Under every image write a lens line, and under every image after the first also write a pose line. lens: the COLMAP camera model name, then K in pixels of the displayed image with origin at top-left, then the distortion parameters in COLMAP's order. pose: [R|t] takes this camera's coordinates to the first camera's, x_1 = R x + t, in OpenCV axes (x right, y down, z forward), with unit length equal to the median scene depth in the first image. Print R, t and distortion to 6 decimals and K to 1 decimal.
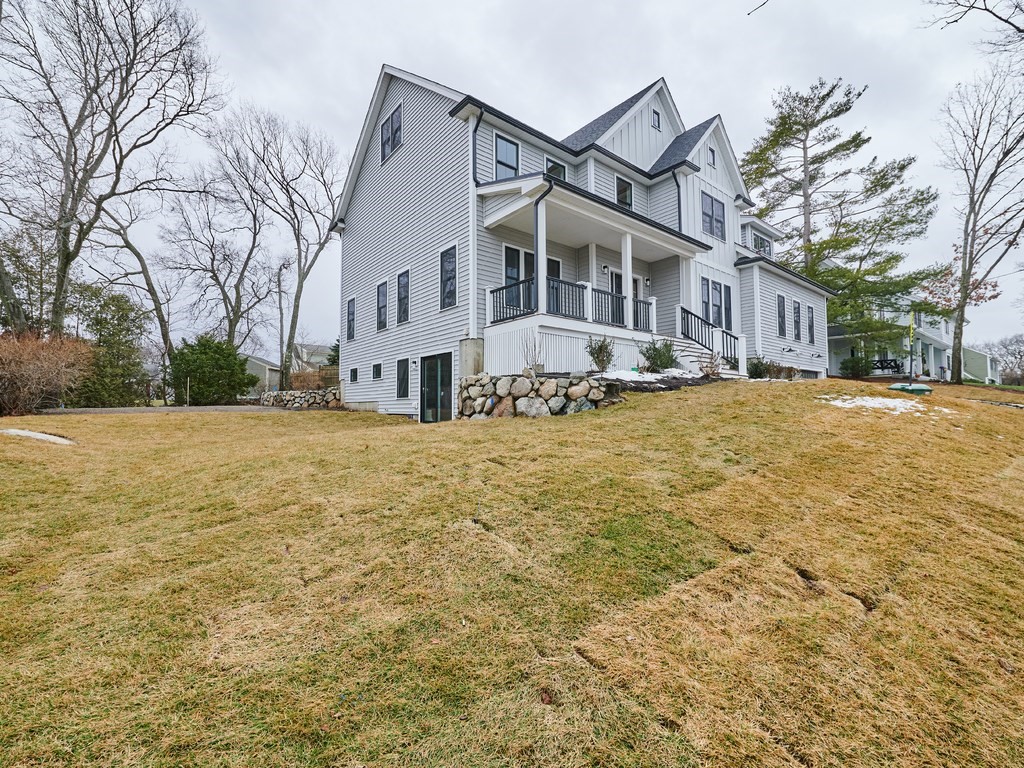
lens RADIAL K [[453.8, 0, 508.0], [0, 453.8, 390.5], [0, 0, 1]] dist [0.001048, 0.000386]
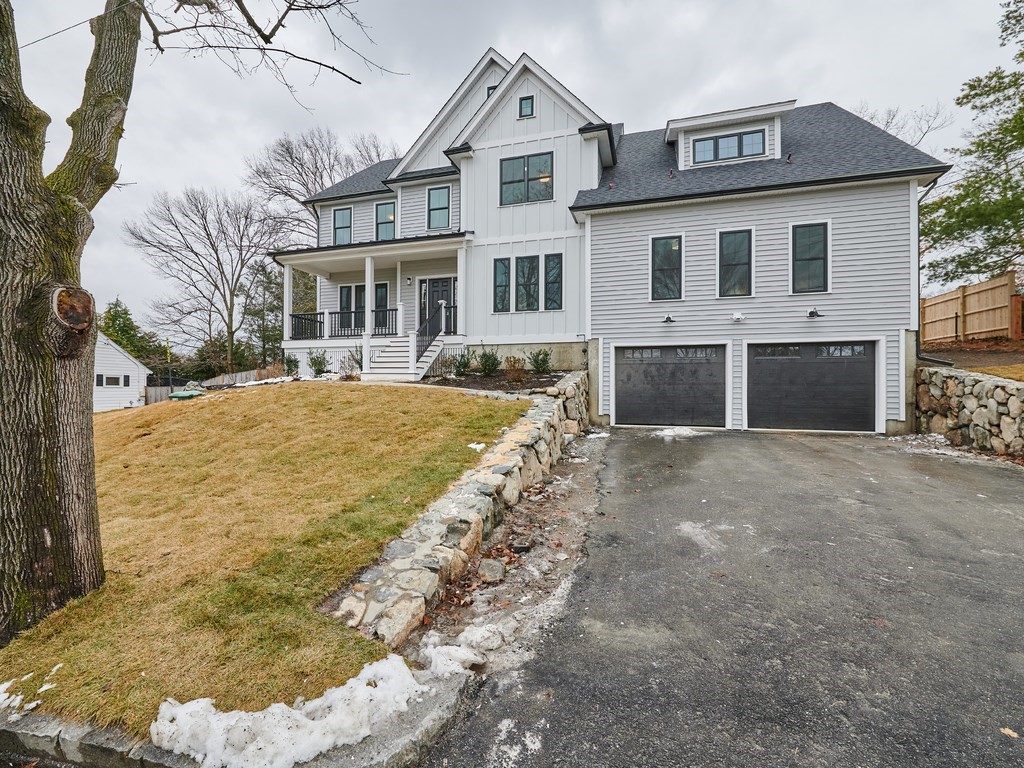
lens RADIAL K [[453.8, 0, 508.0], [0, 453.8, 390.5], [0, 0, 1]] dist [0.001048, 0.000386]
pose [[0.559191, -0.004412, -0.829027, 1.338049], [0.013723, 0.999898, 0.003935, 0.005200], [0.828925, -0.013577, 0.559194, 0.591940]]
